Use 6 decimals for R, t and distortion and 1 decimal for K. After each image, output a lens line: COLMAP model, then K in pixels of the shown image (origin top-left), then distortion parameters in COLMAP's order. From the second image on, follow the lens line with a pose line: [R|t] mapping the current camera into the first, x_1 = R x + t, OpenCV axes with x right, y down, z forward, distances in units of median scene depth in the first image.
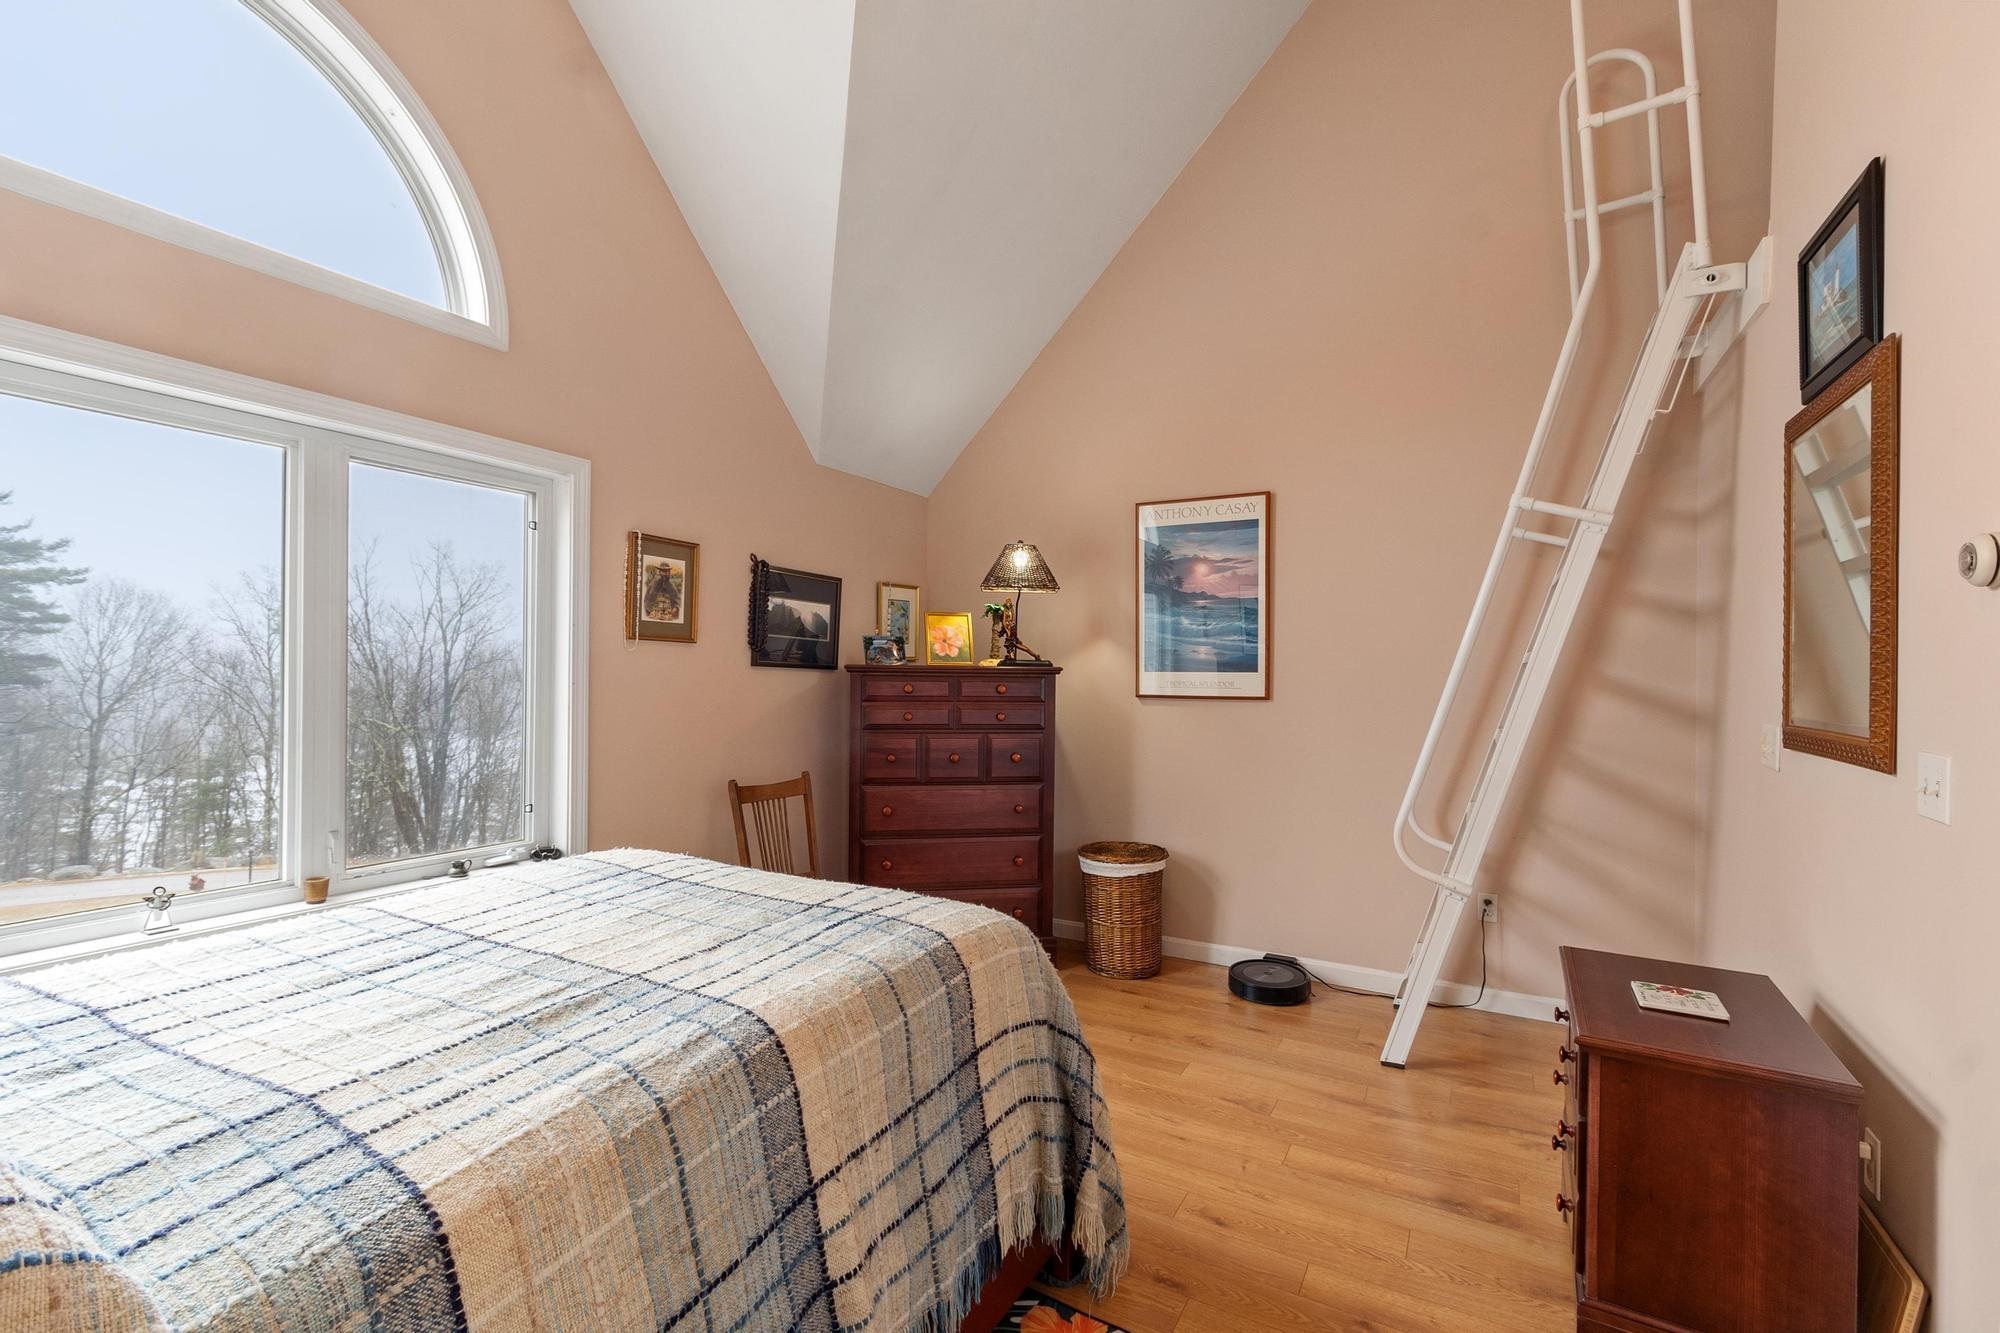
lens RADIAL K [[874.0, 0, 1010.7], [0, 874.0, 669.2], [0, 0, 1]] dist [-0.002570, -0.002746]
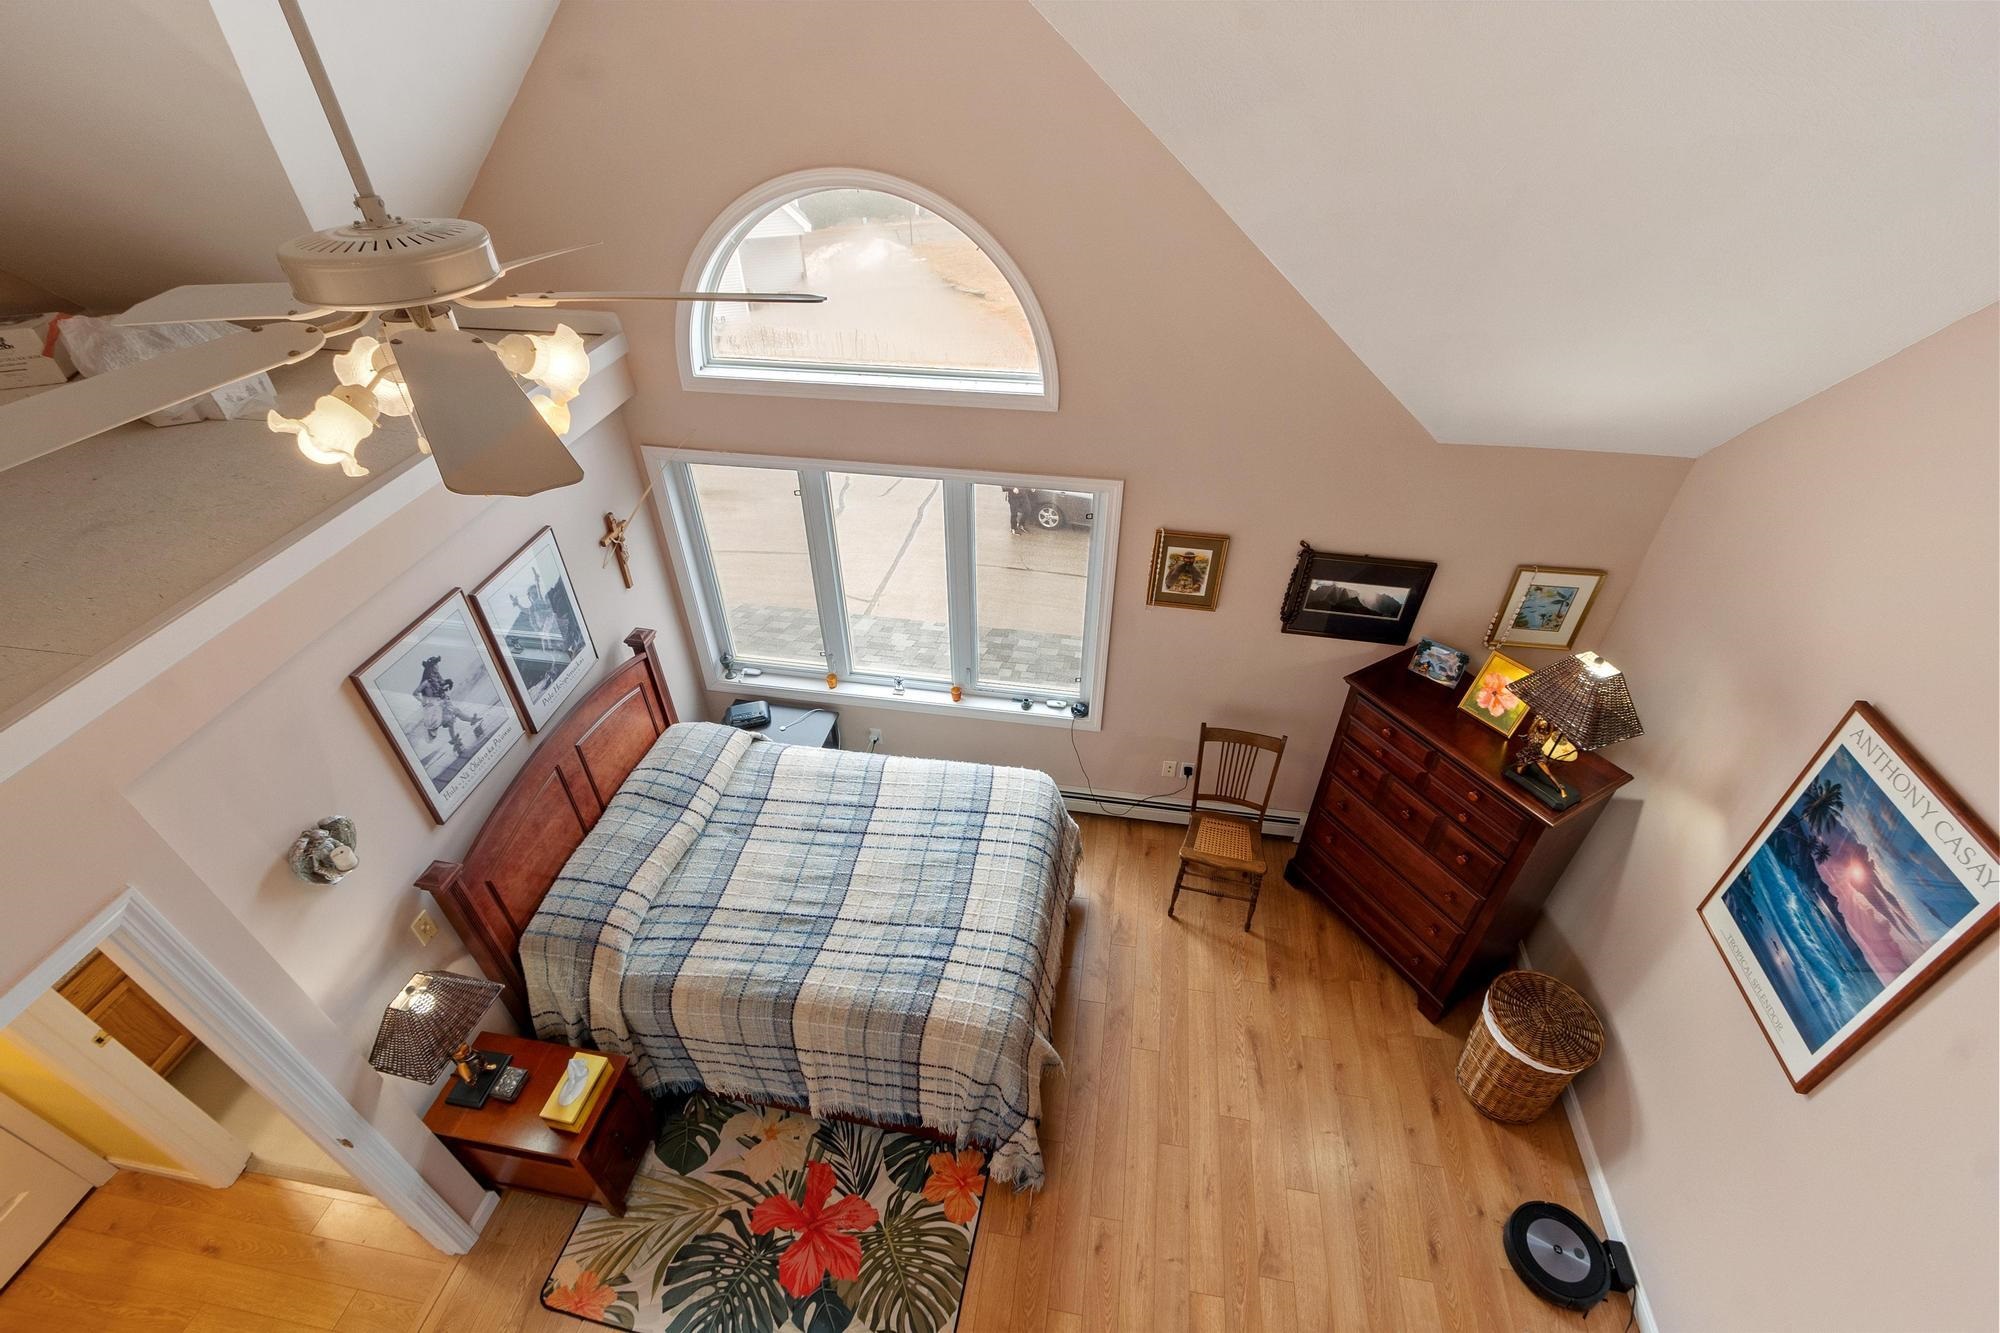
lens RADIAL K [[874.0, 0, 993.2], [0, 874.0, 663.4], [0, 0, 1]] dist [-0.002570, -0.002746]
pose [[0.328242, 0.579574, -0.745890, 0.459562], [0.010639, 0.787323, 0.616449, -0.706418], [0.944534, -0.210280, 0.252266, 0.416834]]
